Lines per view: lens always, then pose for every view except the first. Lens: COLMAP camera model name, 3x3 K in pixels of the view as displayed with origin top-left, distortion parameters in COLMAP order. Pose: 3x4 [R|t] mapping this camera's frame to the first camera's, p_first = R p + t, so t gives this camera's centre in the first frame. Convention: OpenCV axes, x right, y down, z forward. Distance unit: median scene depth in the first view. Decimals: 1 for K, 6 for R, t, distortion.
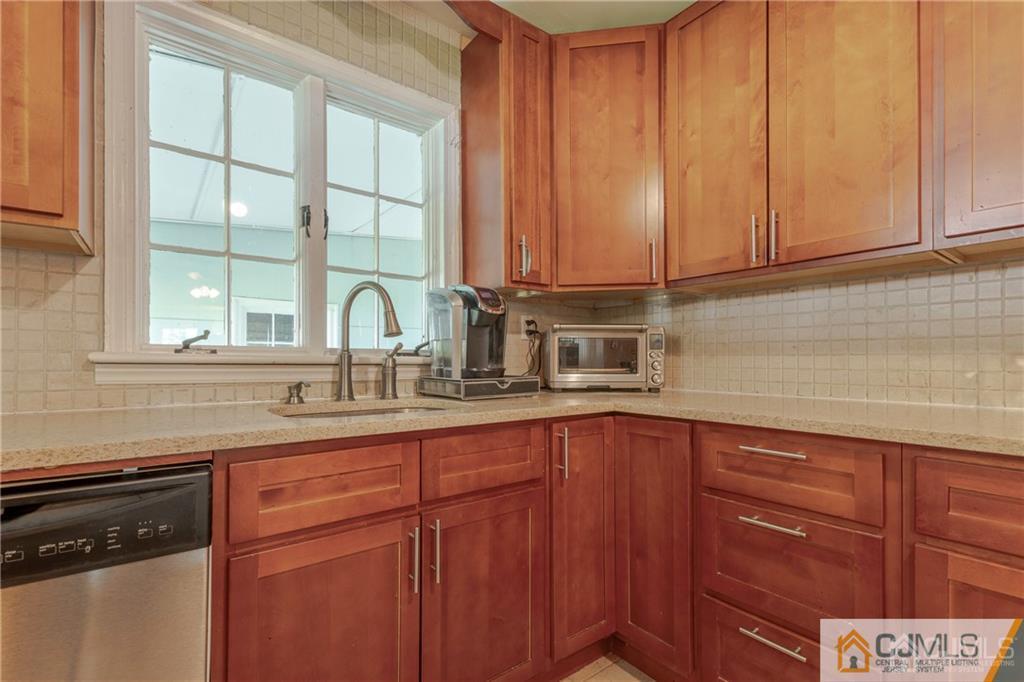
lens RADIAL K [[463.0, 0, 520.3], [0, 463.0, 361.0], [0, 0, 1]] dist [0.009830, -0.000163]
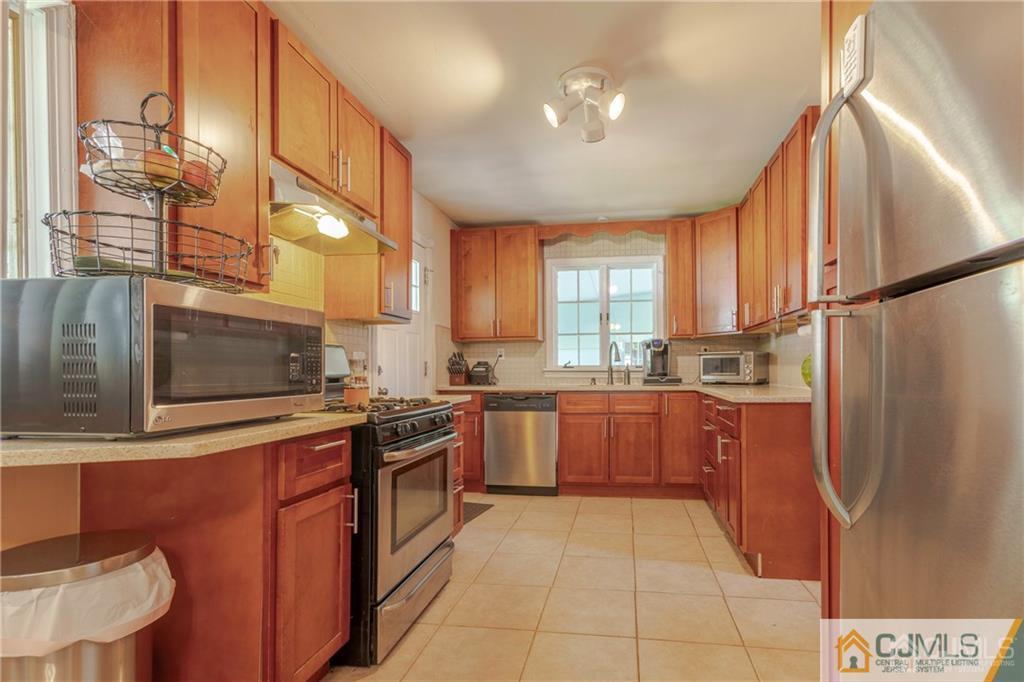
lens RADIAL K [[478.1, 0, 567.1], [0, 478.1, 373.9], [0, 0, 1]] dist [0.007215, 0.000478]
pose [[0.709284, -0.000561, -0.704923, 1.482548], [0.008170, 0.999939, 0.007425, -0.000594], [0.704876, -0.011026, 0.709245, -1.220572]]
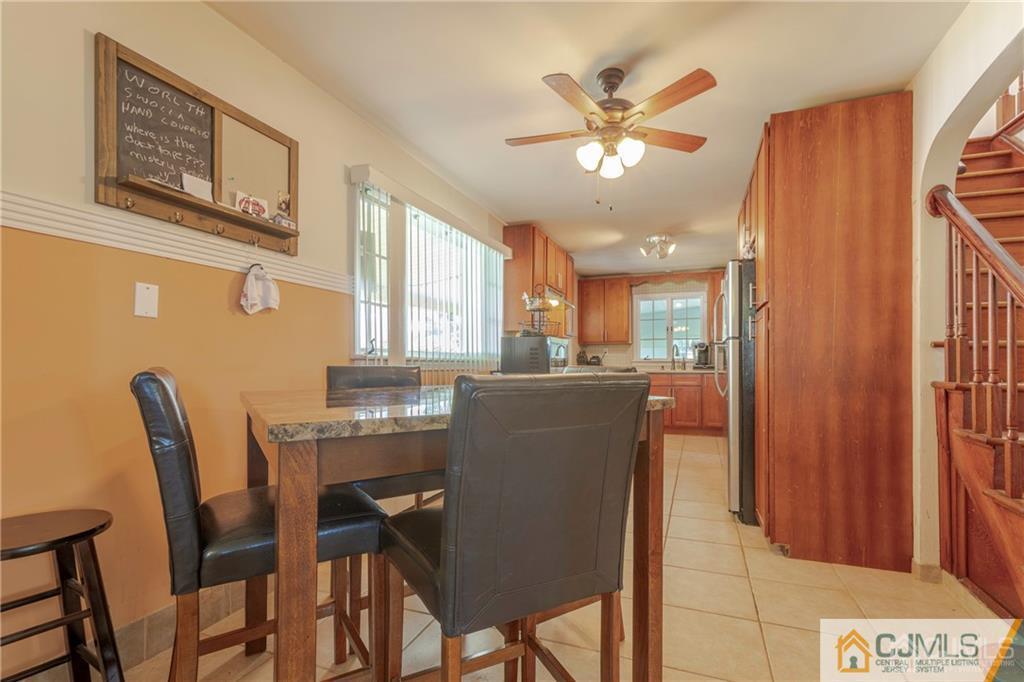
lens RADIAL K [[463.0, 0, 538.0], [0, 463.0, 360.4], [0, 0, 1]] dist [0.009830, -0.000163]
pose [[0.544392, -0.008506, -0.838788, 2.809732], [0.002892, 0.999962, -0.008263, 0.027323], [0.838826, 0.002072, 0.544396, -2.674561]]
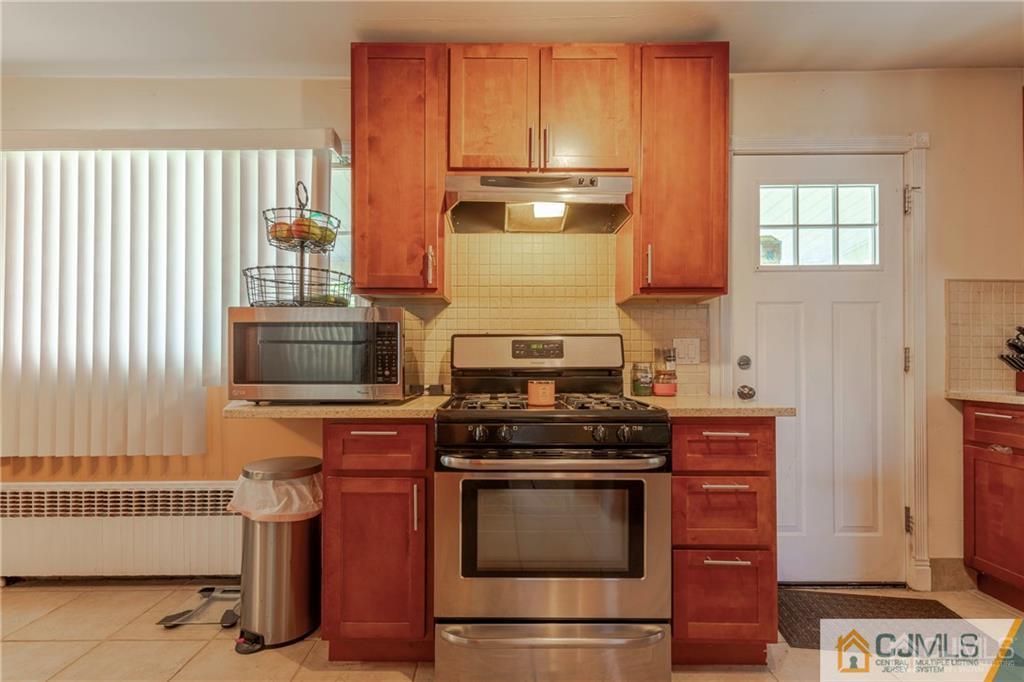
lens RADIAL K [[463.0, 0, 511.1], [0, 463.0, 364.8], [0, 0, 1]] dist [0.009830, -0.000163]
pose [[-0.618996, -0.003772, -0.785385, 1.044487], [0.001876, 0.999979, -0.006281, 0.008216], [0.785392, -0.005361, -0.618976, -0.004278]]
